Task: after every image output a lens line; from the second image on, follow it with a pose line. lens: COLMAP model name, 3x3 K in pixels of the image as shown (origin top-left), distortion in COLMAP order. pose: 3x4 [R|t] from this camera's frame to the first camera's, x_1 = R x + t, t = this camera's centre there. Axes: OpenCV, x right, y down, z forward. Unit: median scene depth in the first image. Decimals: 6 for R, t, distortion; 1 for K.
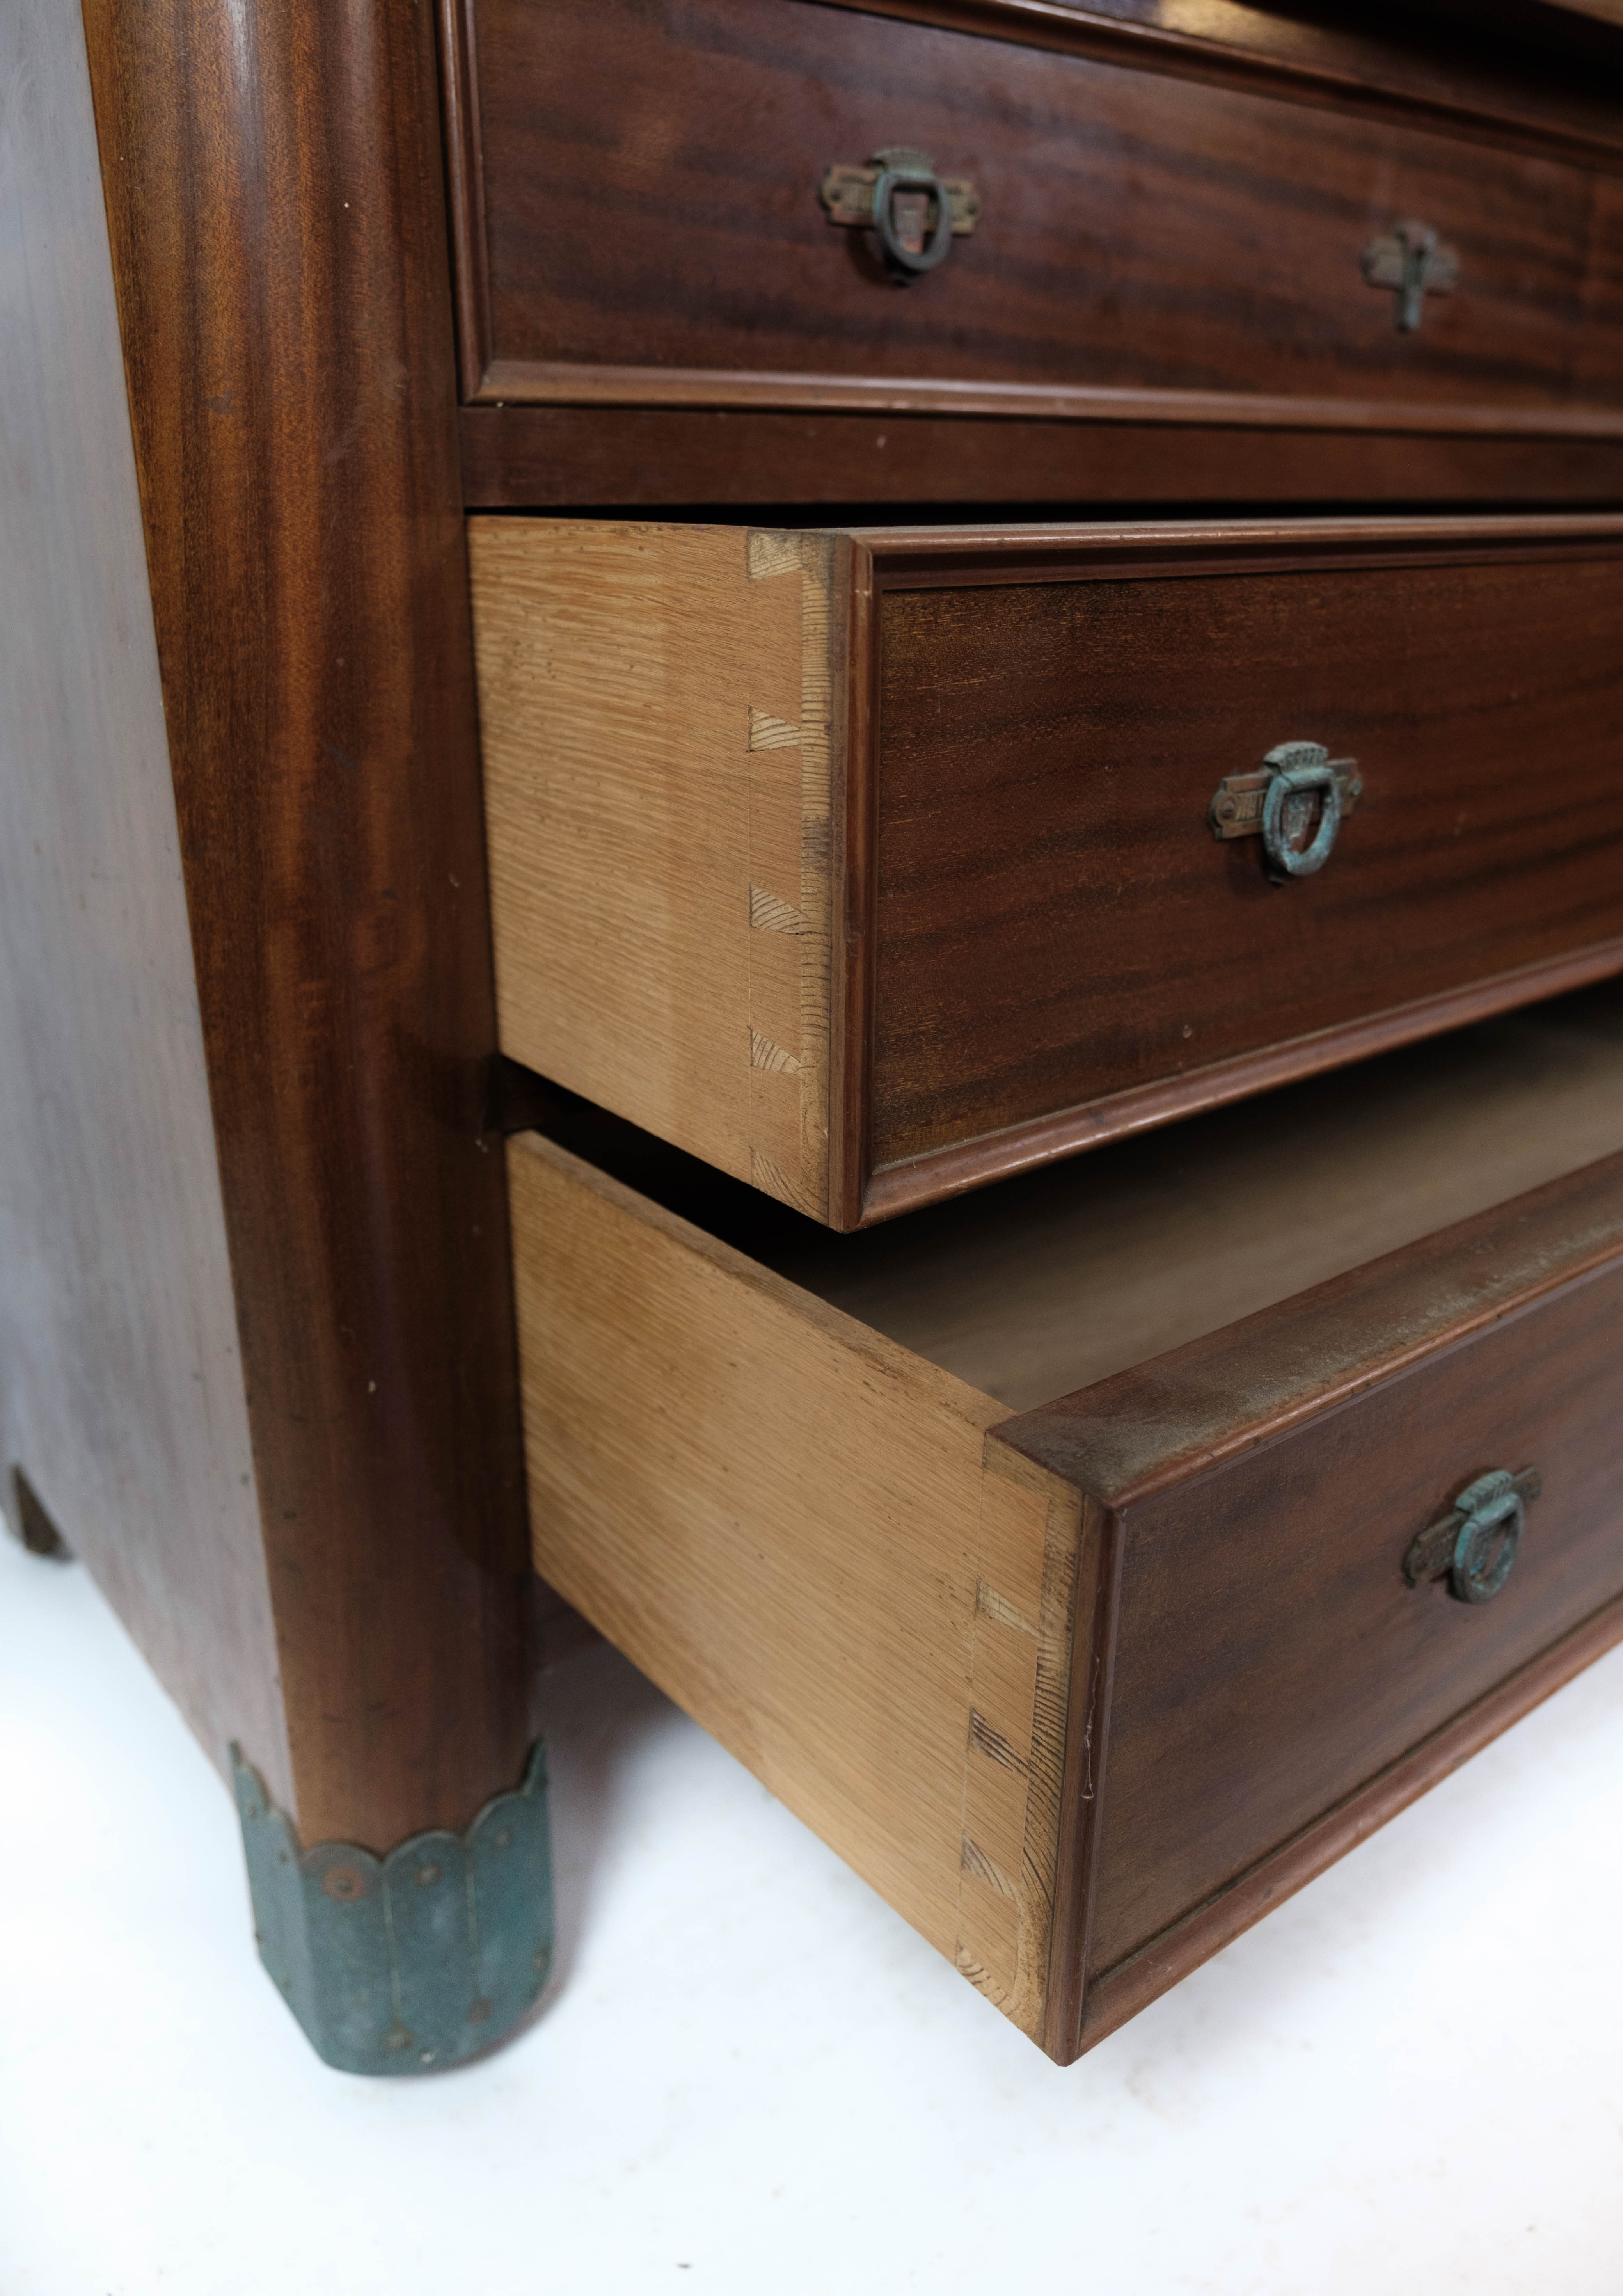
lens RADIAL K [[1725.1, 0, 819.7], [0, 1725.1, 1074.9], [0, 0, 1]] dist [-0.026970, 0.001444]
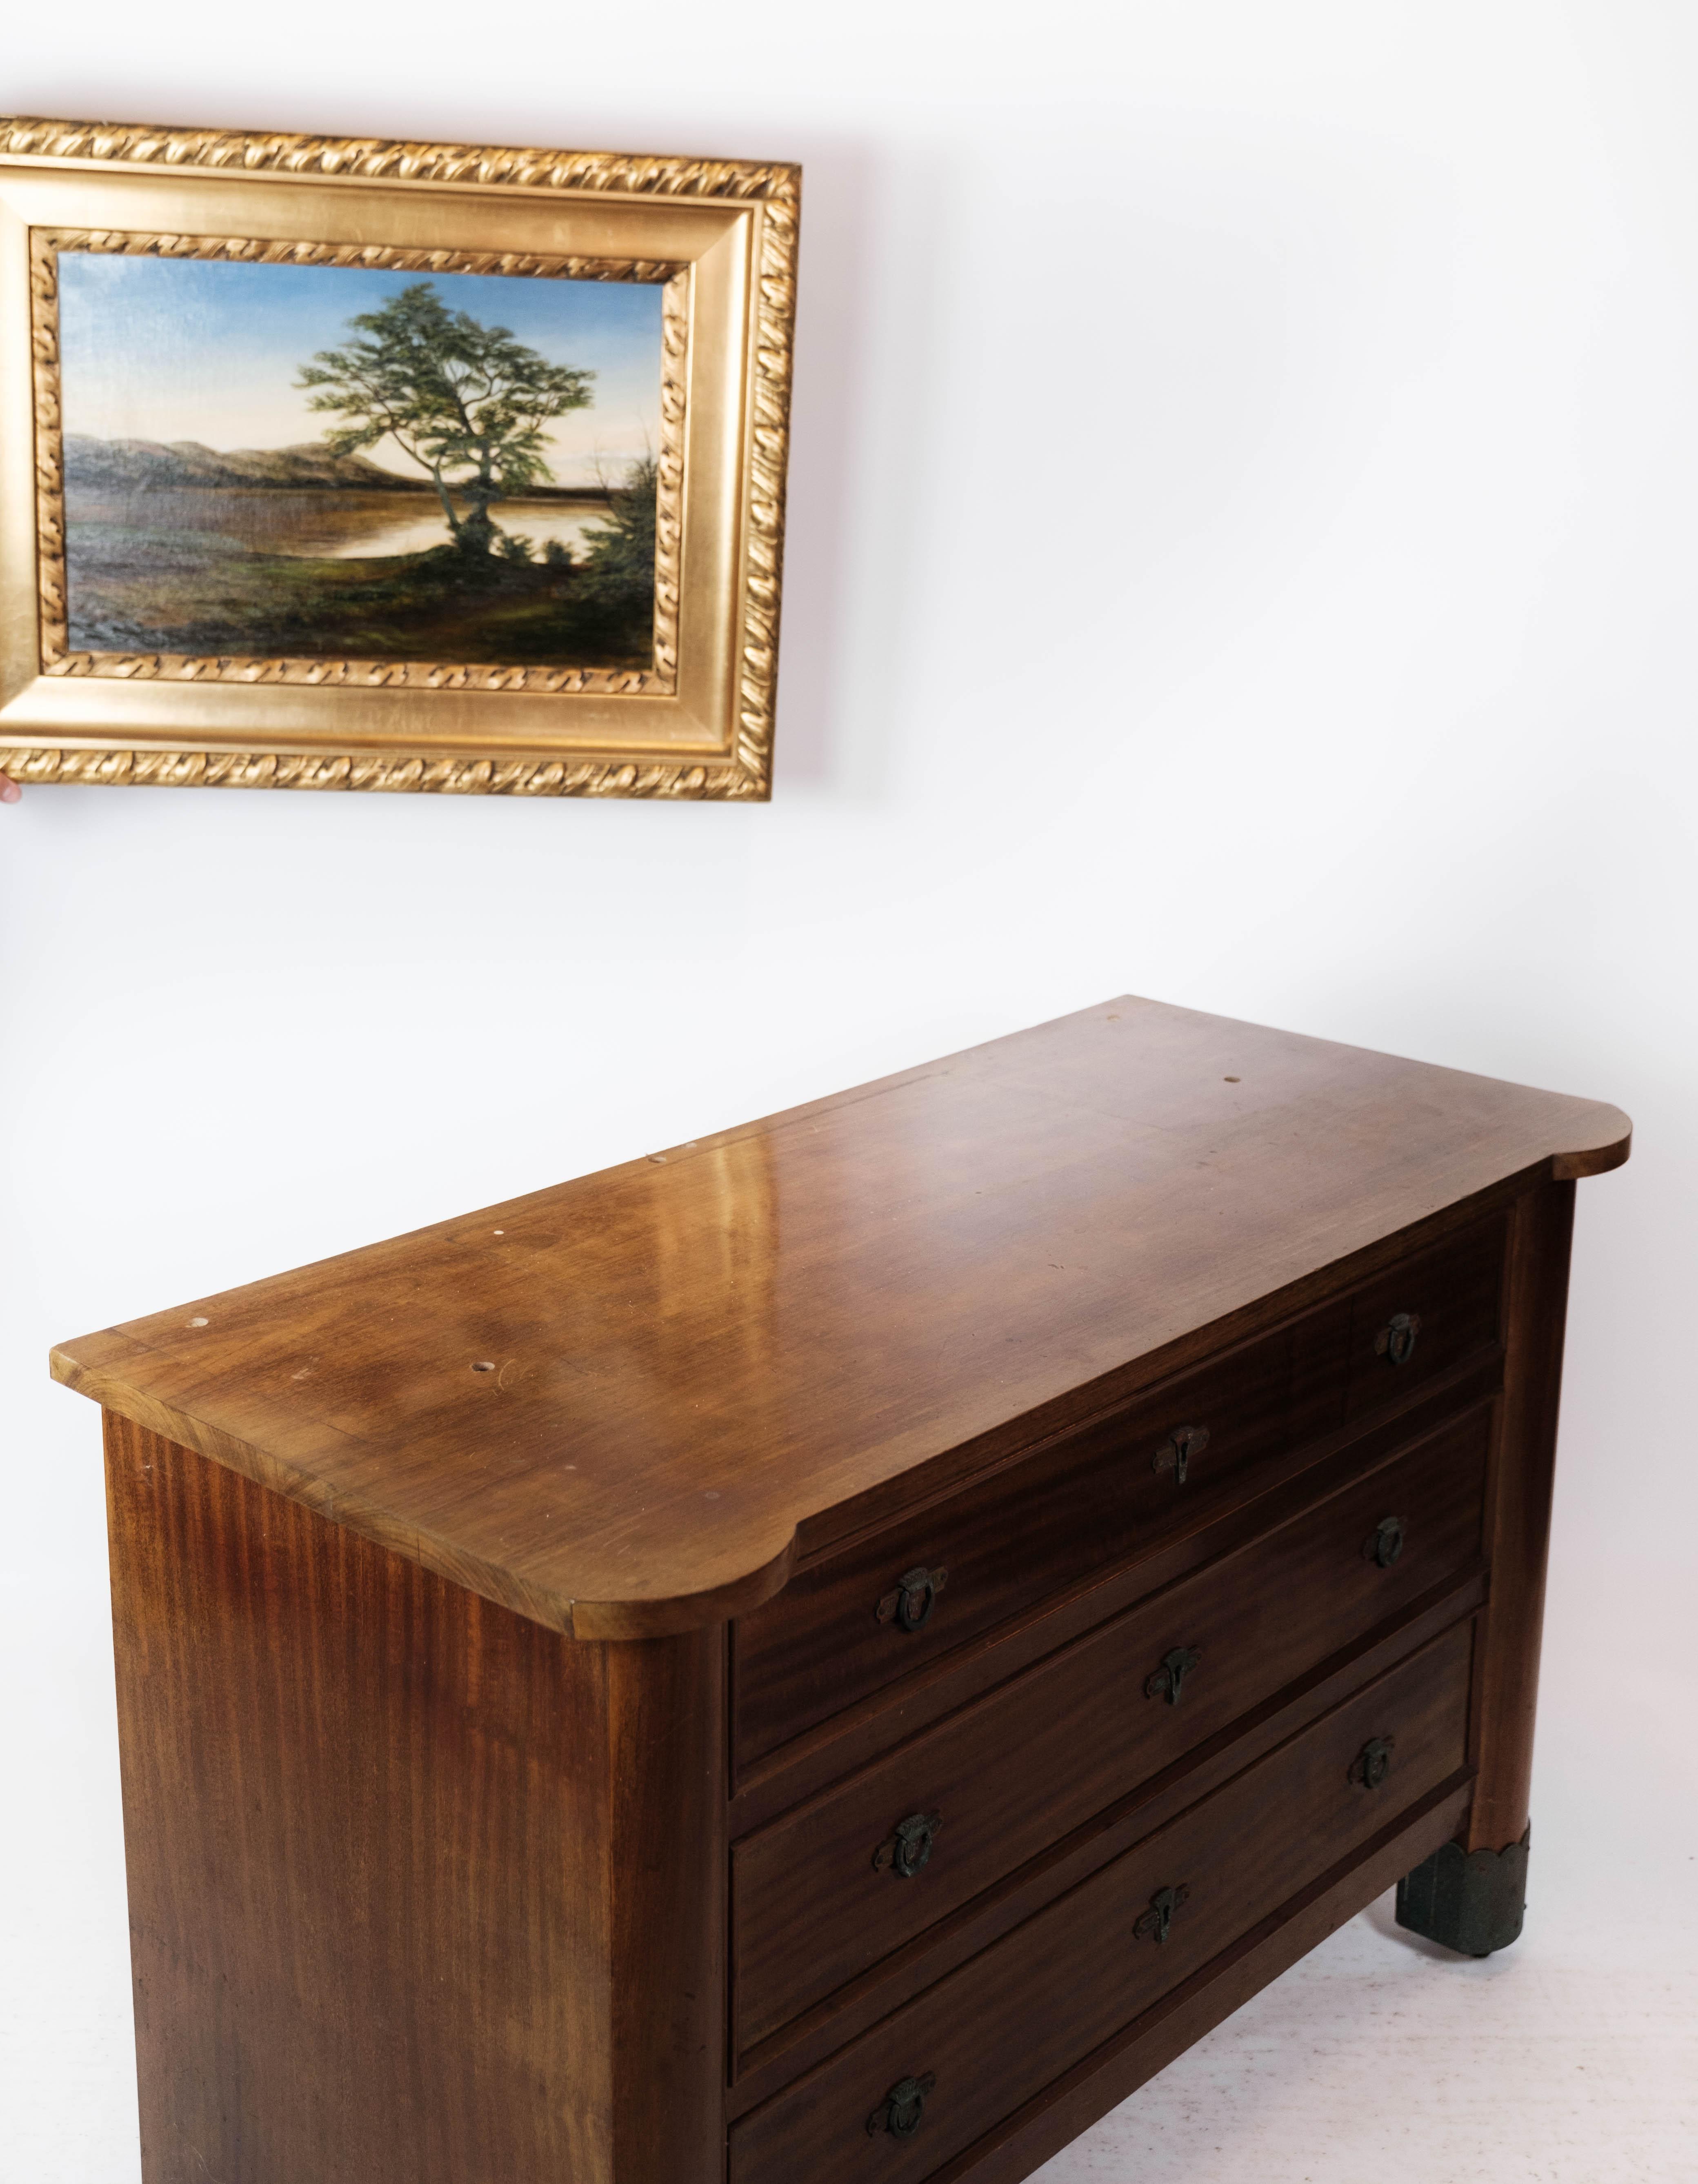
lens RADIAL K [[2810.9, 0, 899.4], [0, 2810.9, 915.8], [0, 0, 1]] dist [-0.008437, 0.000000]
pose [[0.982425, -0.027889, 0.184565, -0.544873], [0.043894, 0.995565, -0.083207, -1.052983], [-0.181426, 0.089845, 0.979292, -2.219994]]
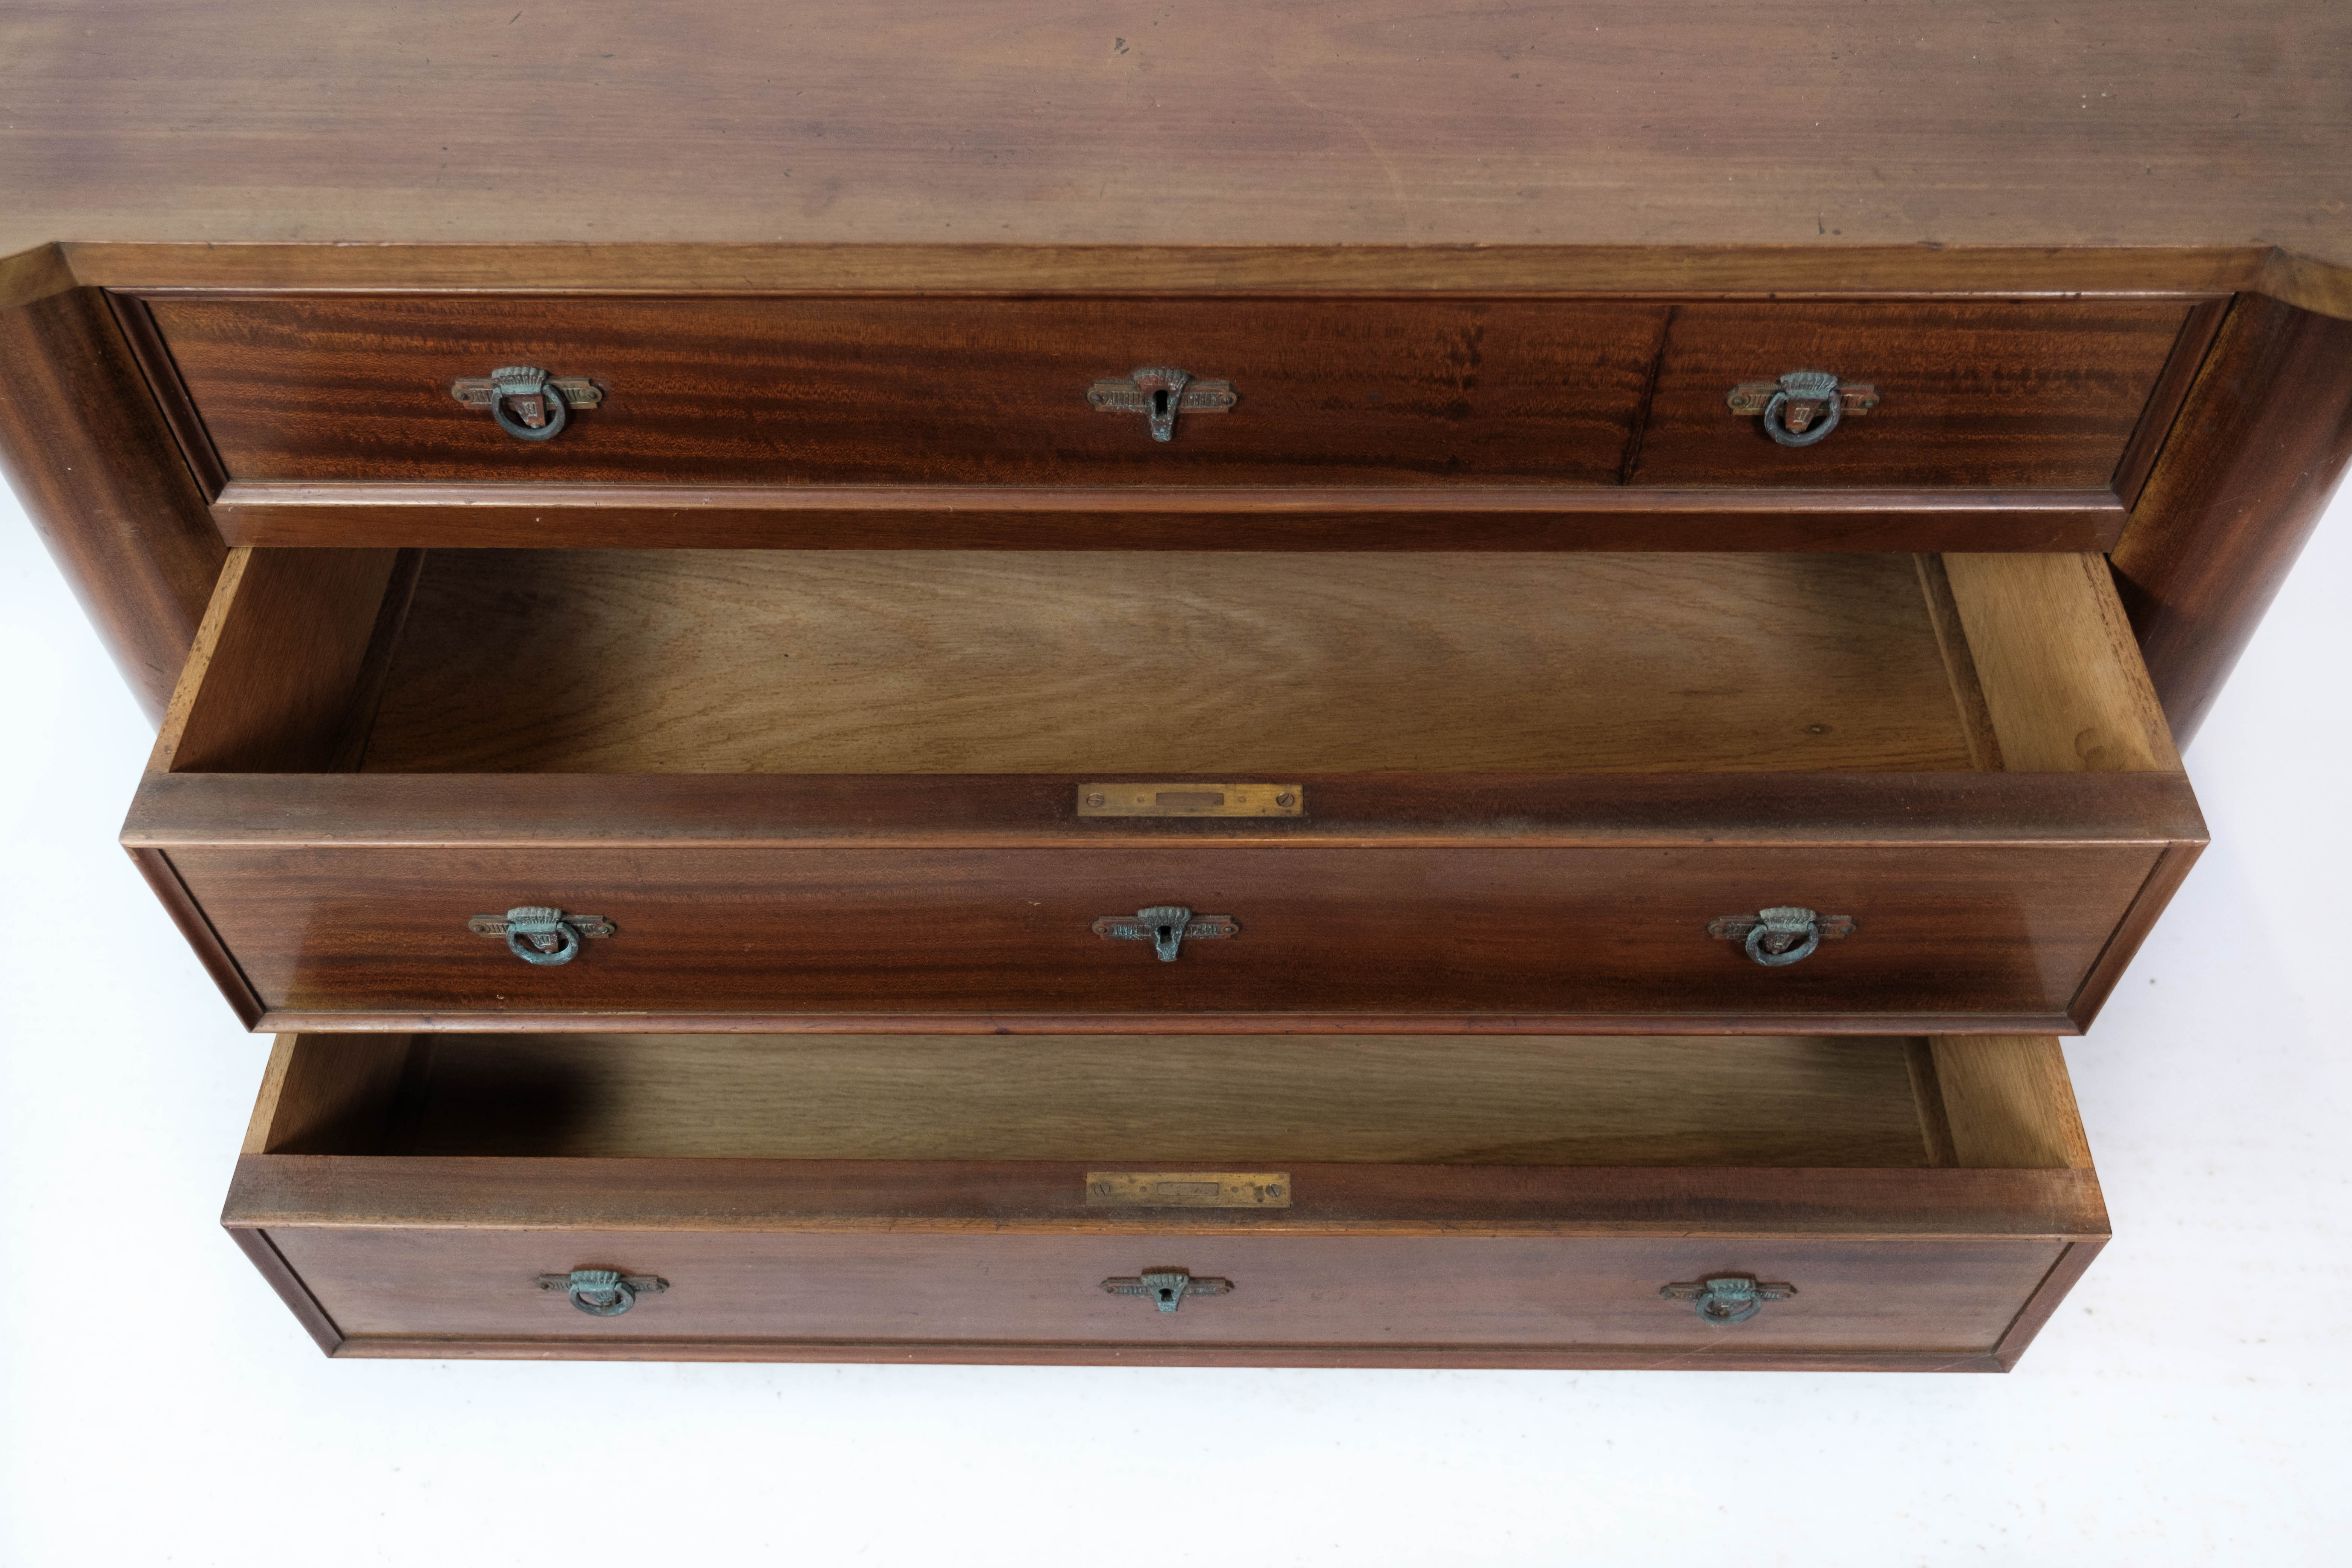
lens RADIAL K [[2120.0, 0, 1168.3], [0, 2120.0, 774.0], [0, 0, 1]] dist [0.006121, -0.001151]
pose [[0.777338, 0.488112, -0.396854, 1.344634], [-0.198816, 0.789128, 0.581161, -1.436535], [0.596840, -0.372858, 0.710464, -0.018025]]
